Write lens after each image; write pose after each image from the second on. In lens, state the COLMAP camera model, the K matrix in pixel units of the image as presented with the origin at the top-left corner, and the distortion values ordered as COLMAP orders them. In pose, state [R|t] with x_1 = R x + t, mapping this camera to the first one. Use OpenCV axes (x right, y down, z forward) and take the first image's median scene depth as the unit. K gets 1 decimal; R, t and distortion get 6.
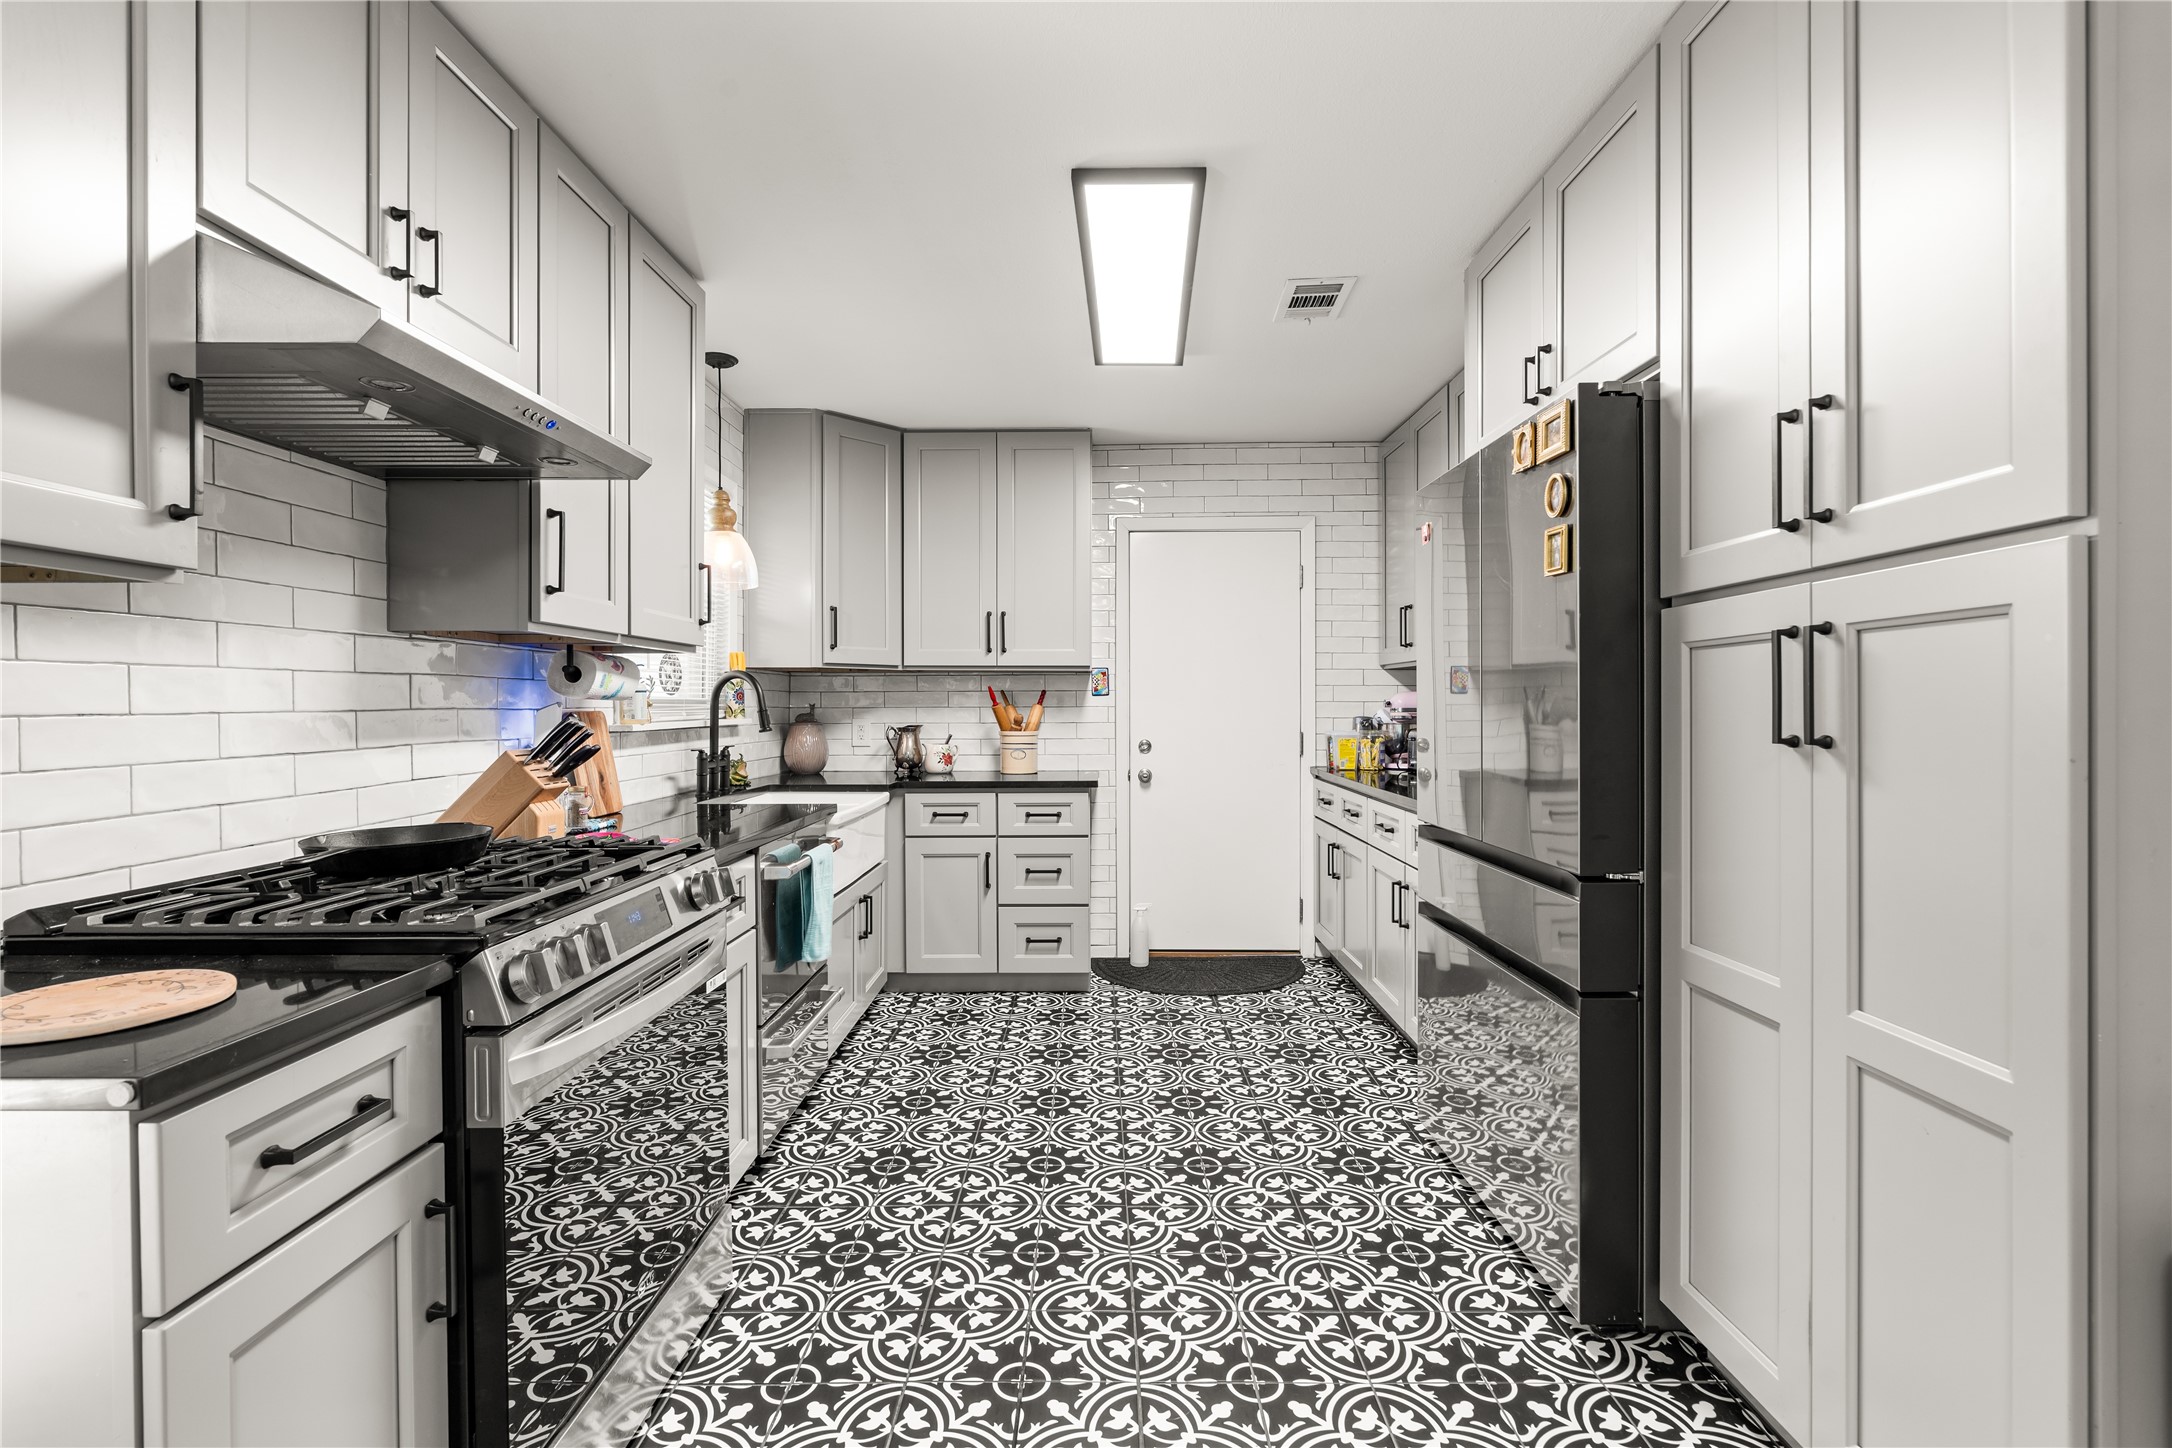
lens RADIAL K [[981.8, 0, 1084.4], [0, 981.8, 711.6], [0, 0, 1]] dist [-0.010589, 0.004259]
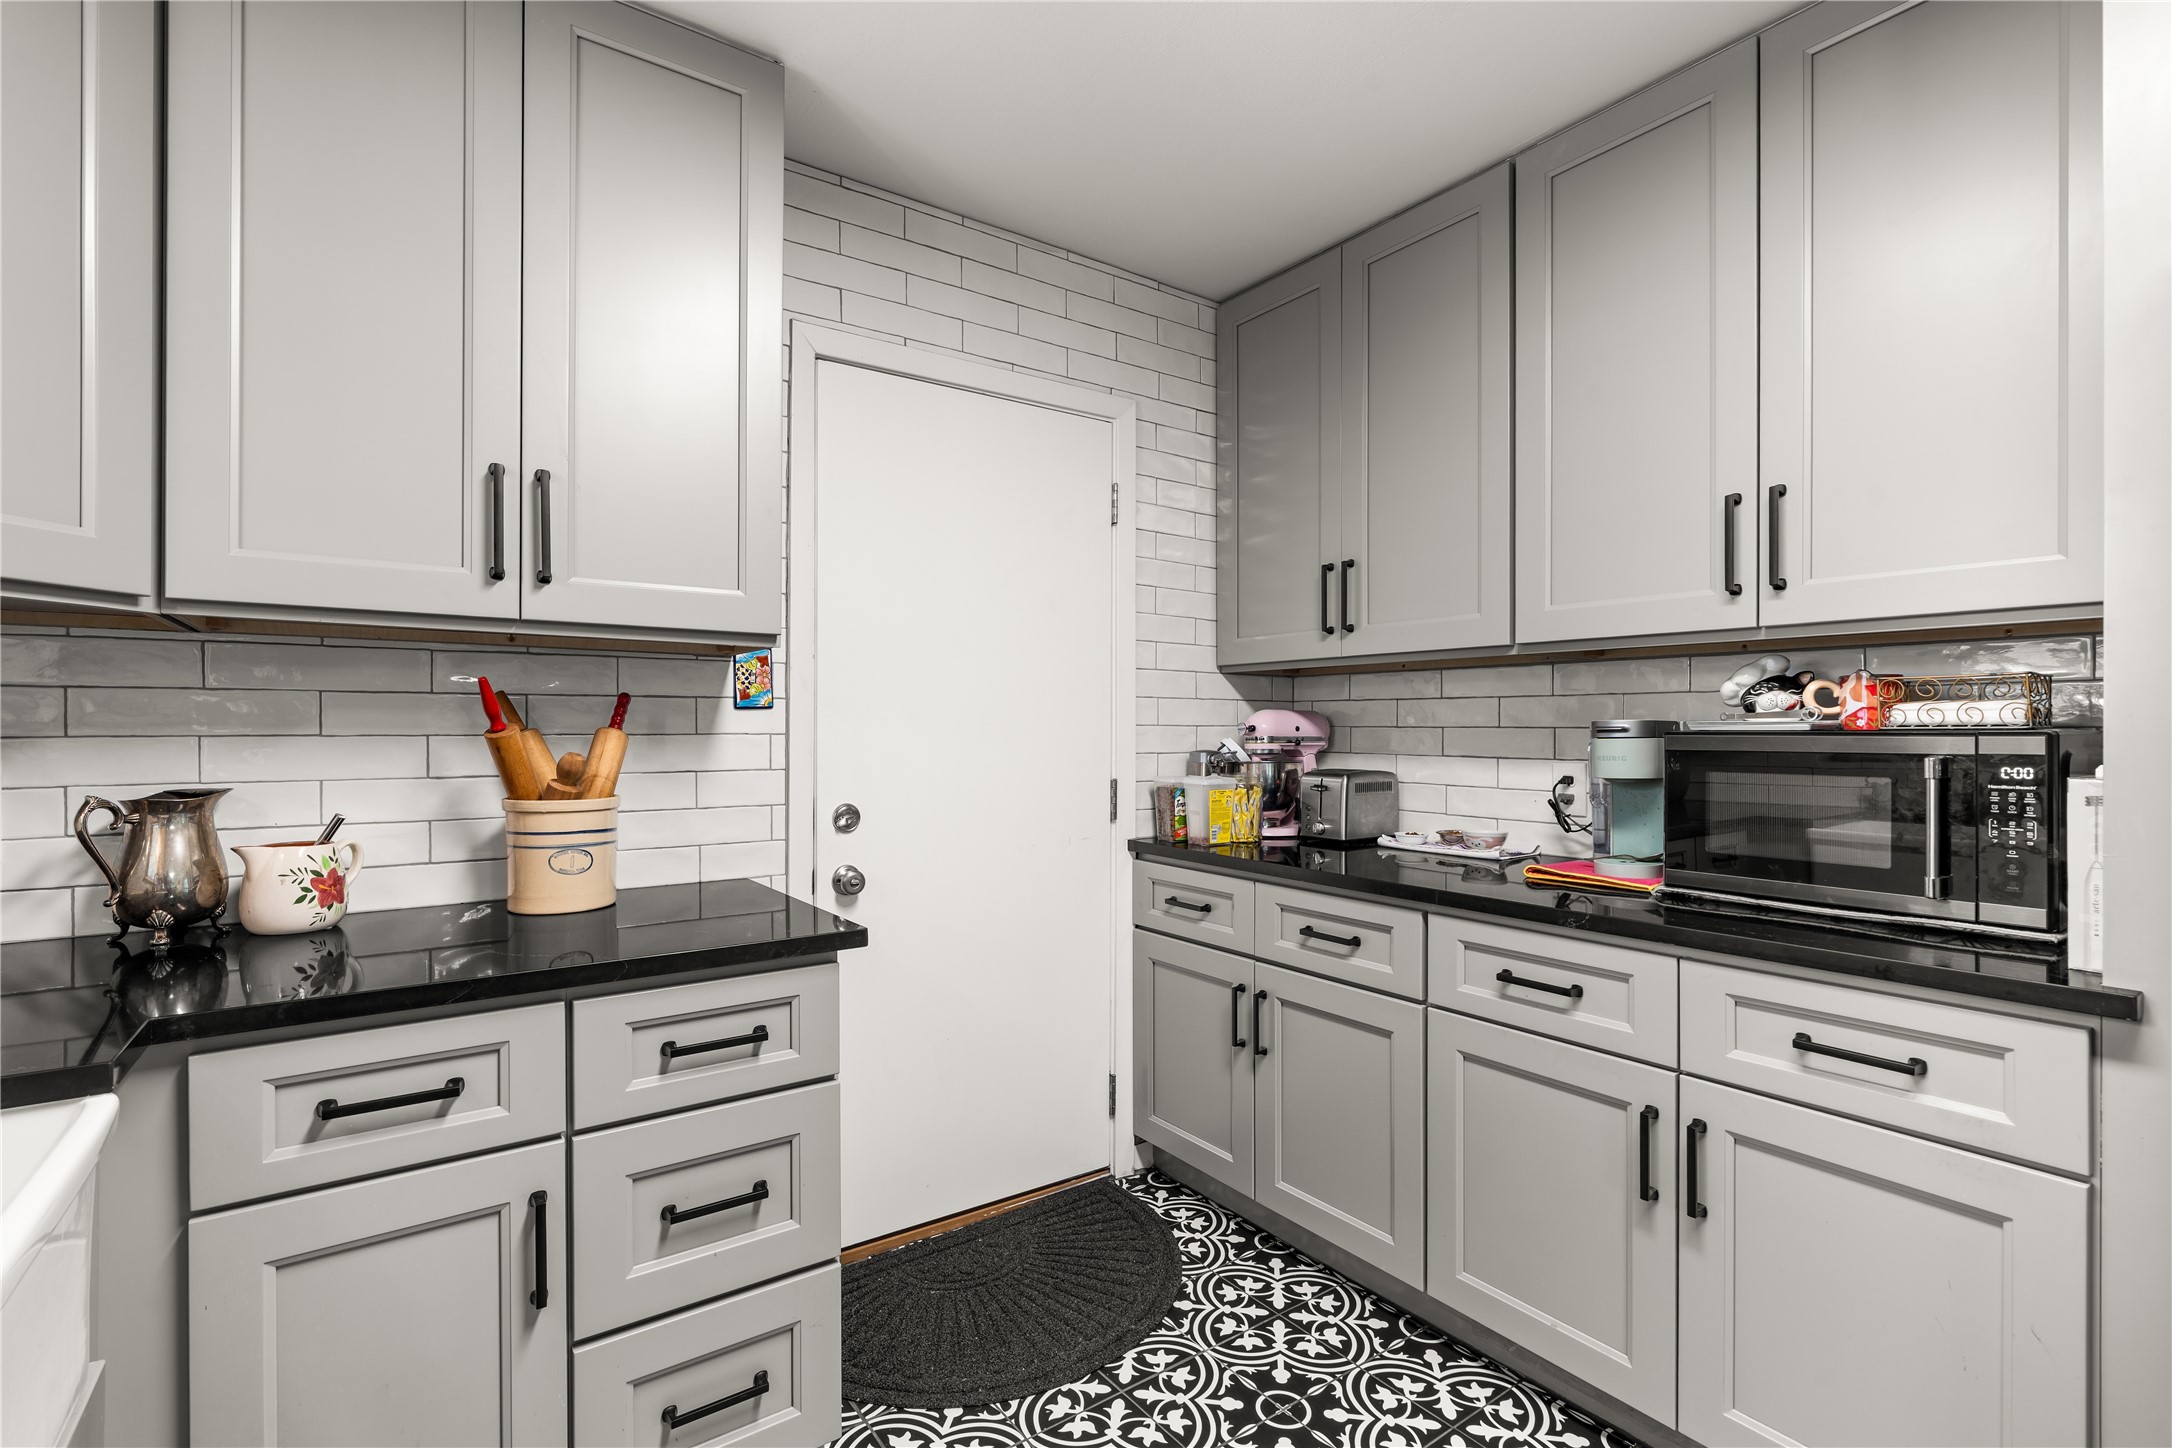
lens RADIAL K [[977.7, 0, 1086.0], [0, 977.7, 724.0], [0, 0, 1]] dist [-0.006563, 0.000318]
pose [[0.806014, 0.005165, 0.591874, -0.146541], [0.000103, 0.999961, -0.008867, -0.006353], [-0.591897, 0.007208, 0.805982, 0.654249]]
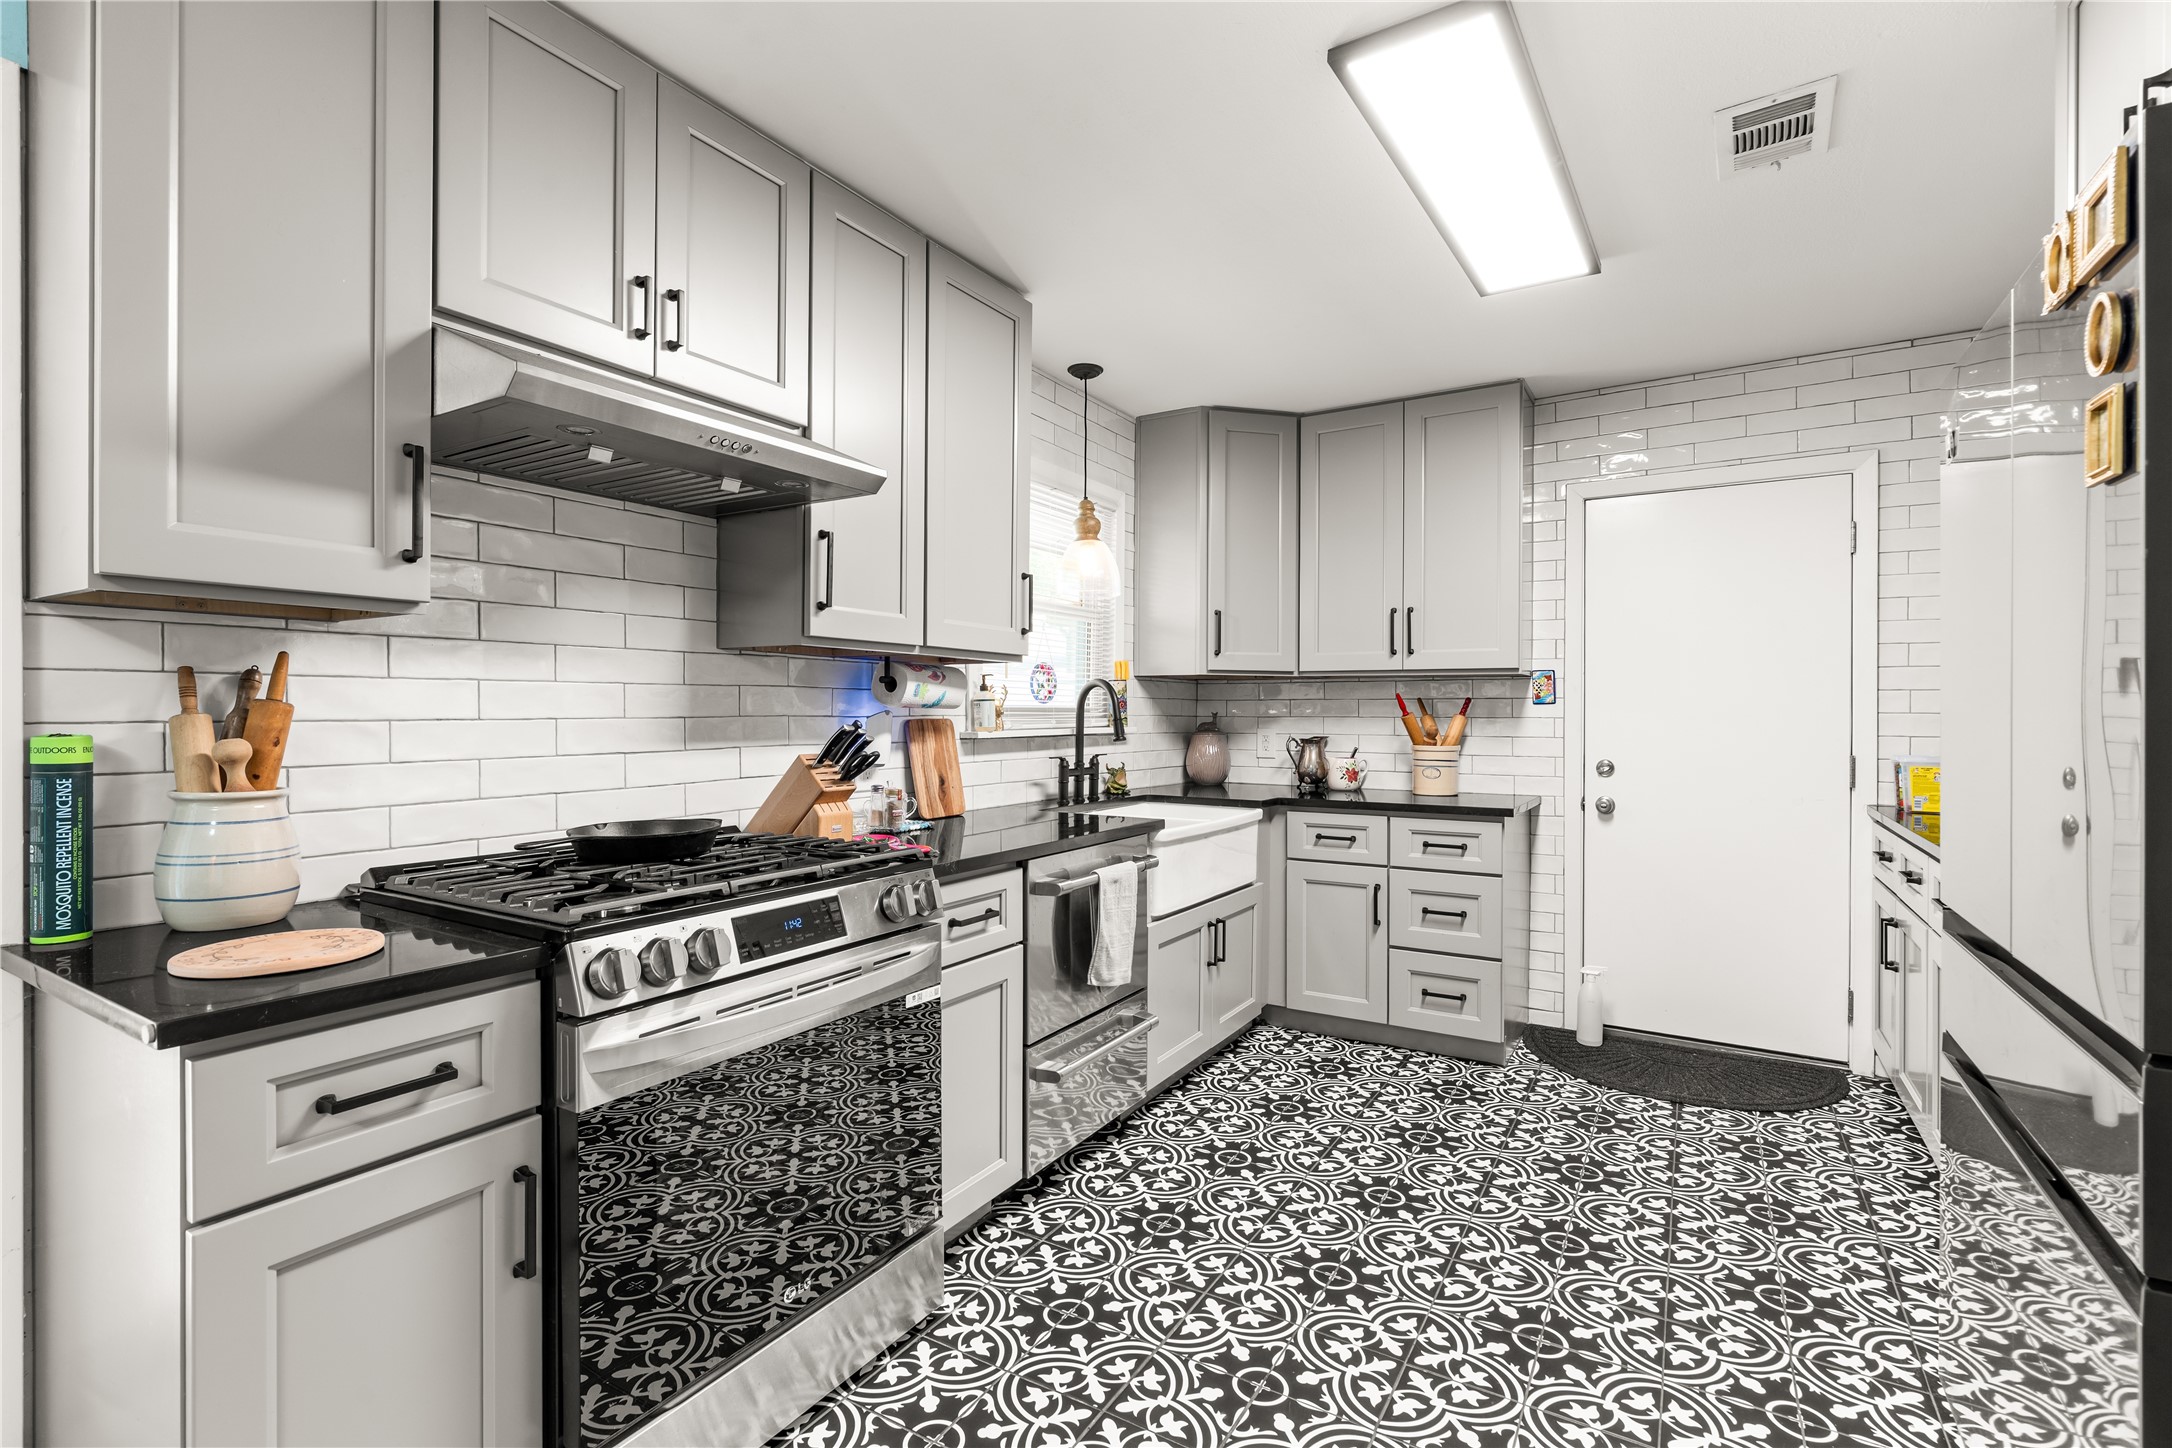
lens RADIAL K [[985.0, 0, 1084.0], [0, 985.0, 714.5], [0, 0, 1]] dist [-0.004669, 0.000791]
pose [[0.853291, 0.005912, -0.521401, 0.137744], [-0.008580, 0.999960, -0.002703, -0.002618], [0.521364, 0.006780, 0.853307, 0.120253]]
